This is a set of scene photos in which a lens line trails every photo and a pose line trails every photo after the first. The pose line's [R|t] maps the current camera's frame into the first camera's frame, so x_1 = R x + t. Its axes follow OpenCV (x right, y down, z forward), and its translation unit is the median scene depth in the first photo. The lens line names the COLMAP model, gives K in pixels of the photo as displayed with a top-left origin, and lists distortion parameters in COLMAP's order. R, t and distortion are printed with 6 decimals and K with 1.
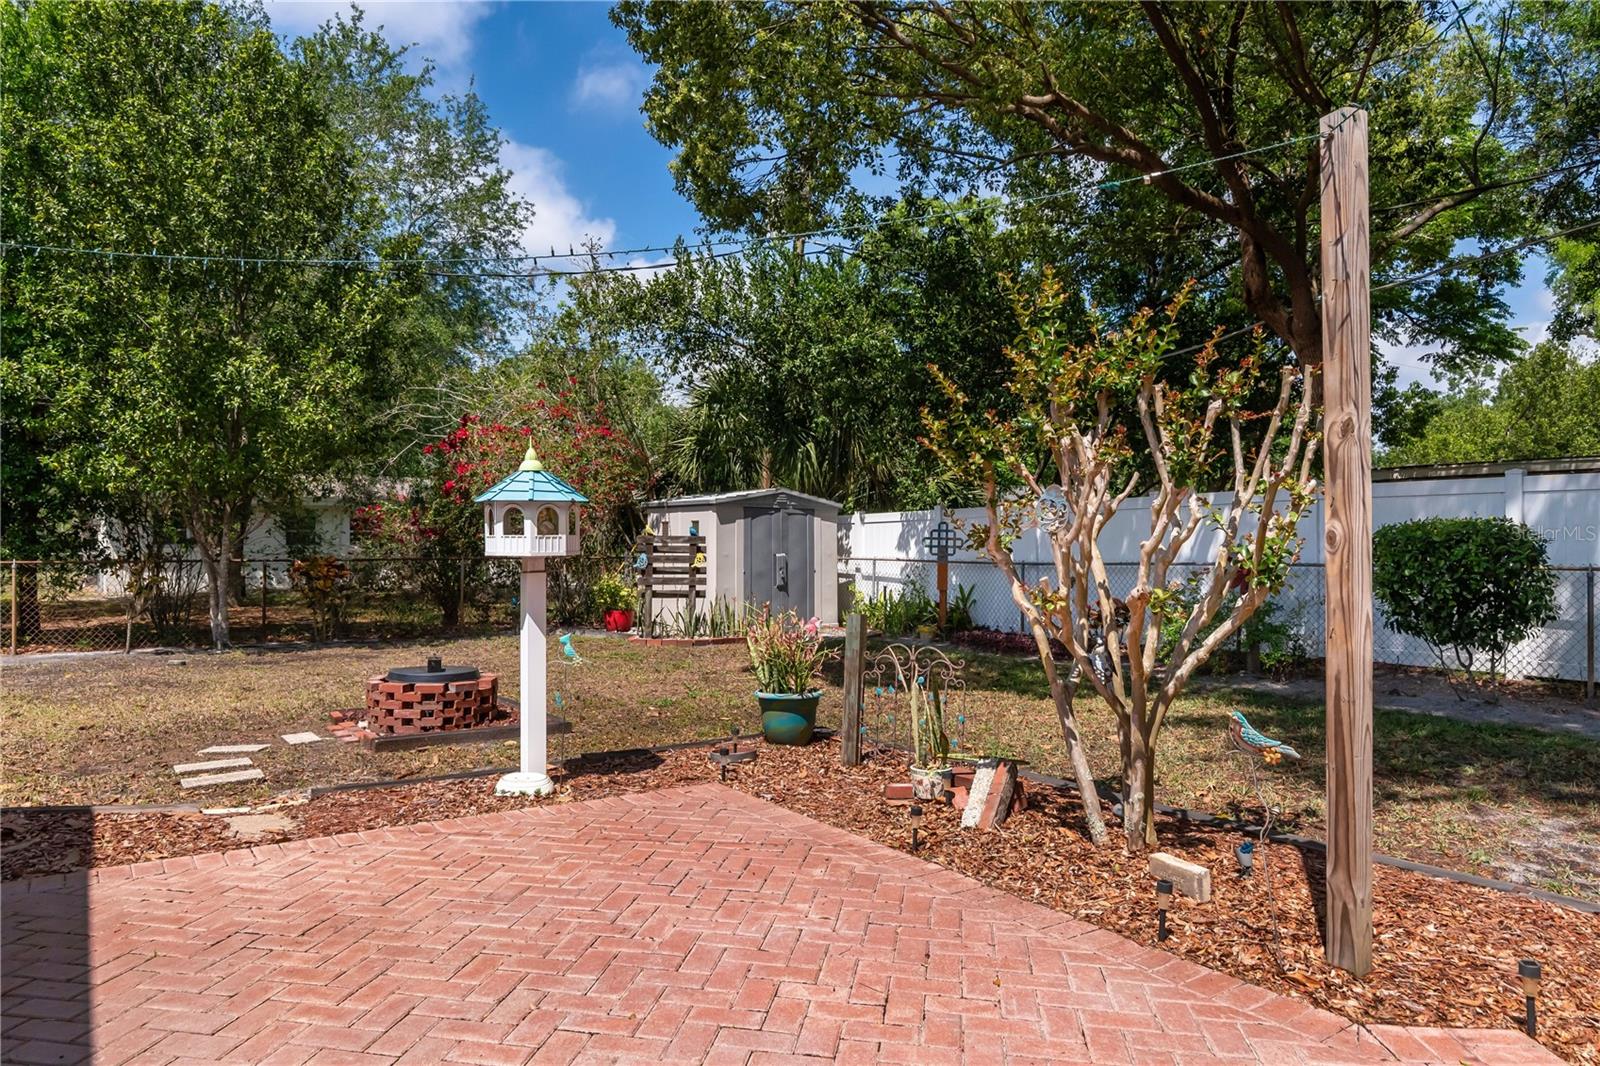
lens RADIAL K [[1006.8, 0, 800.0], [0, 1006.8, 533.0], [0, 0, 1]] dist [-0.003346, -0.002464]
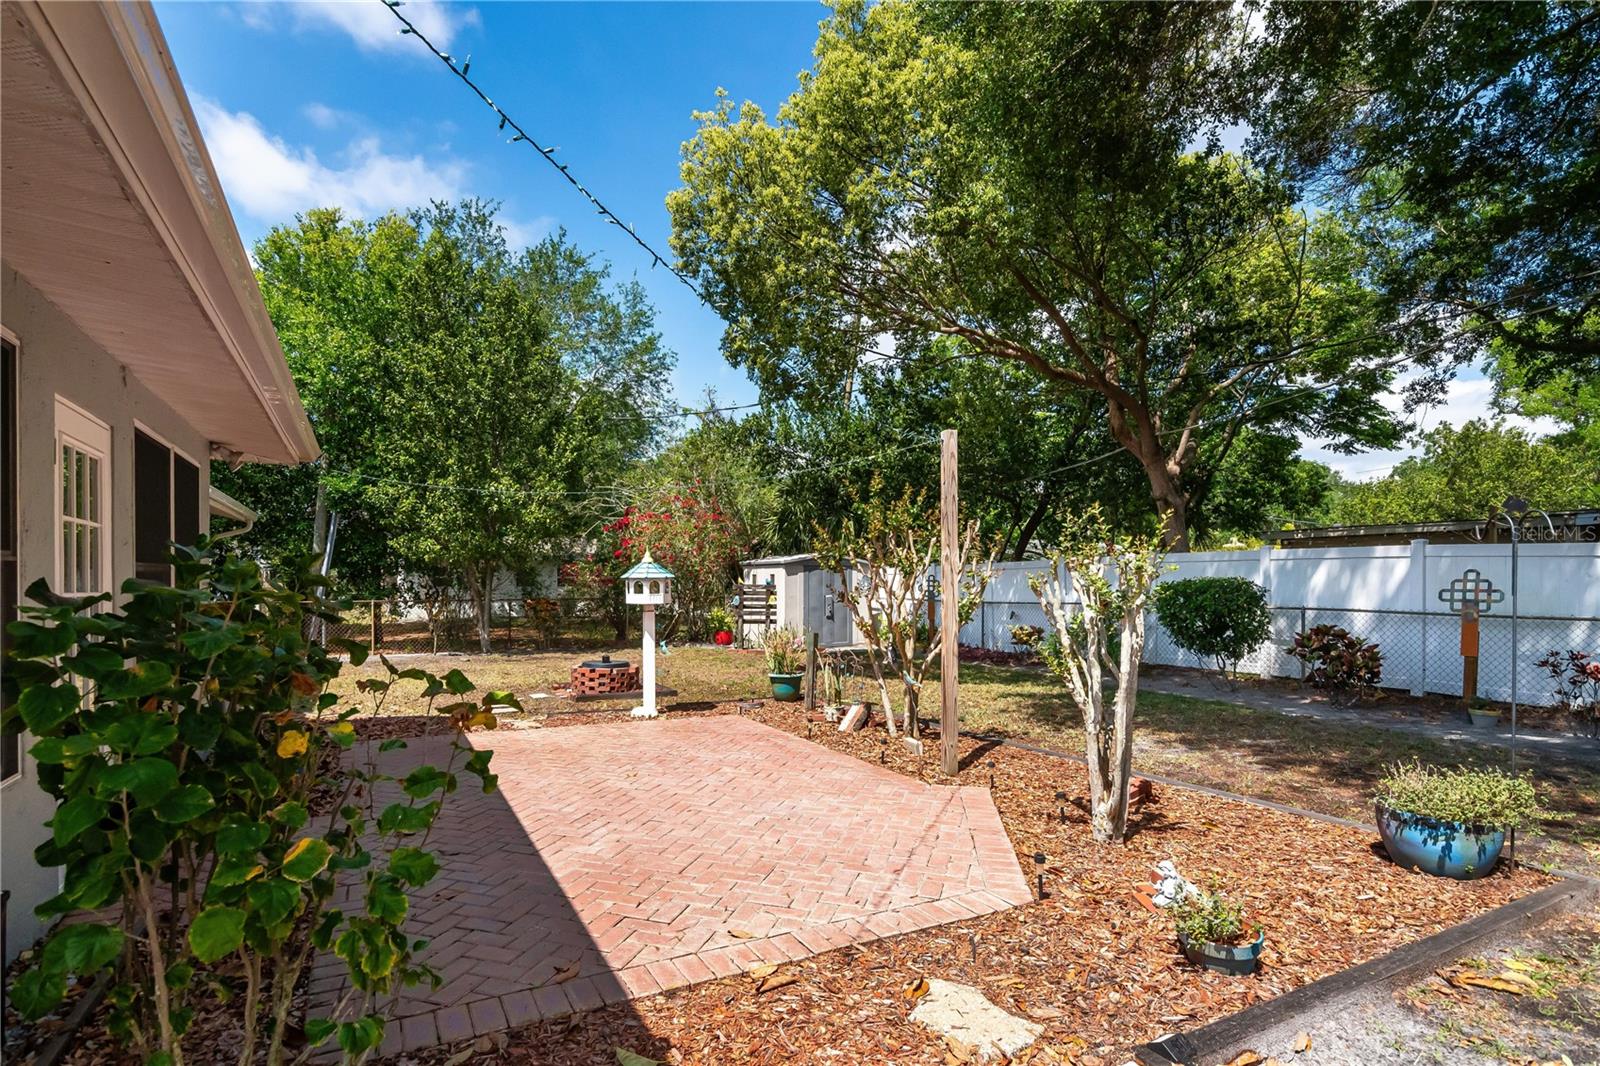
lens RADIAL K [[789.8, 0, 802.2], [0, 789.8, 580.9], [0, 0, 1]] dist [-0.000523, 0.000099]
pose [[0.993109, -0.001529, -0.117180, 0.106368], [0.002726, 0.999946, 0.010056, -0.017319], [0.117159, -0.010306, 0.993060, -0.256566]]
